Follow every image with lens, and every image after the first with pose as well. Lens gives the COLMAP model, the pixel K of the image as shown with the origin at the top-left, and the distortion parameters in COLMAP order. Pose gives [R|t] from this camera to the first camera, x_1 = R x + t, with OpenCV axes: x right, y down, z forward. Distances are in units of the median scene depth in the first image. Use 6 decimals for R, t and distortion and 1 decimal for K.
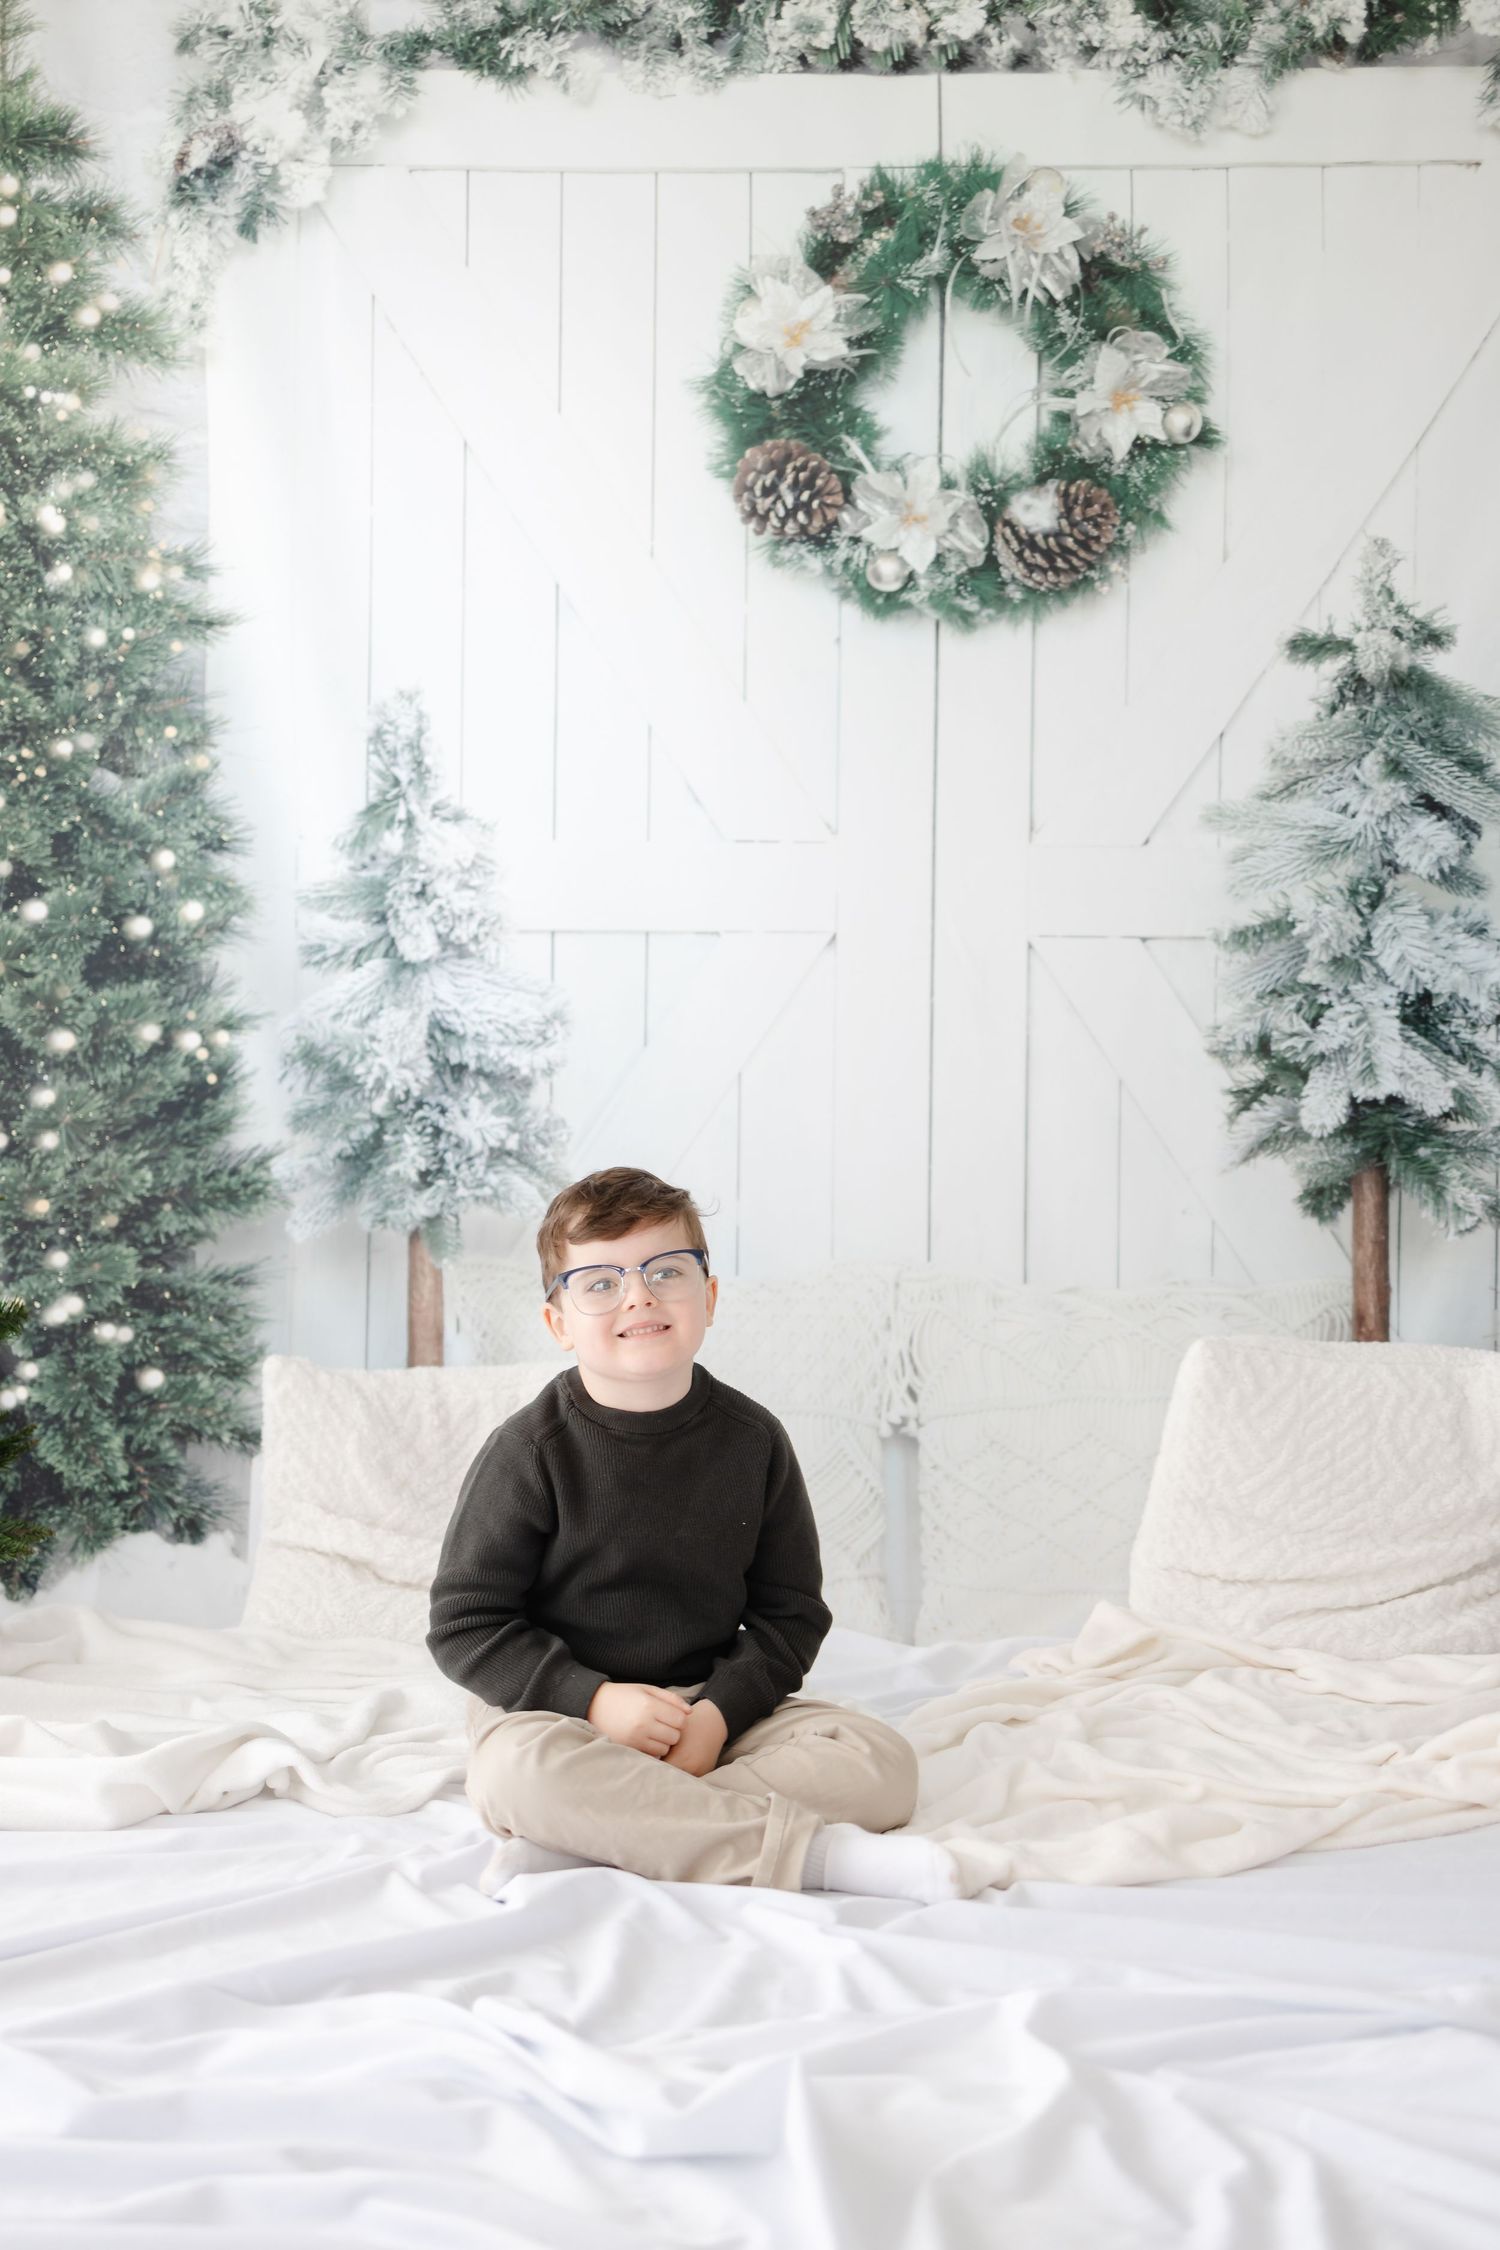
lens RADIAL K [[4418.2, 0, 571.0], [0, 4418.2, 1396.9], [0, 0, 1]] dist [0.081840, -0.234671]
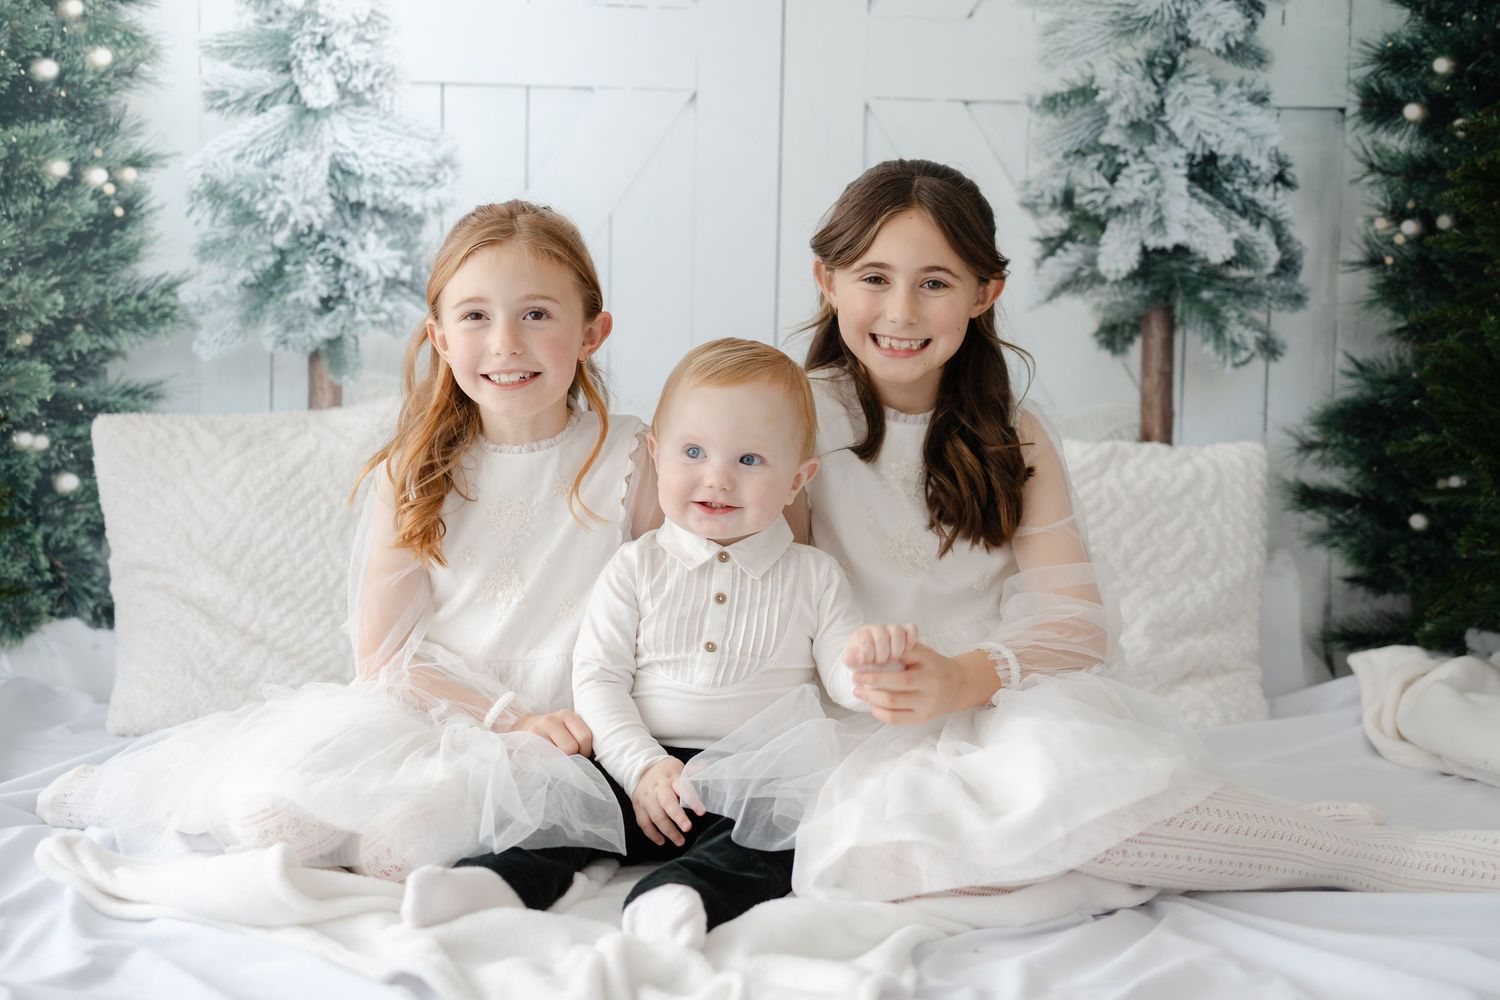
lens RADIAL K [[1596.2, 0, 759.2], [0, 1596.2, 429.1], [0, 0, 1]] dist [0.011483, -0.053448]
pose [[0.996712, 0.007861, 0.080648, 0.044399], [-0.009611, 0.999726, 0.021341, -0.028078], [-0.080459, -0.022046, 0.996514, 0.595918]]
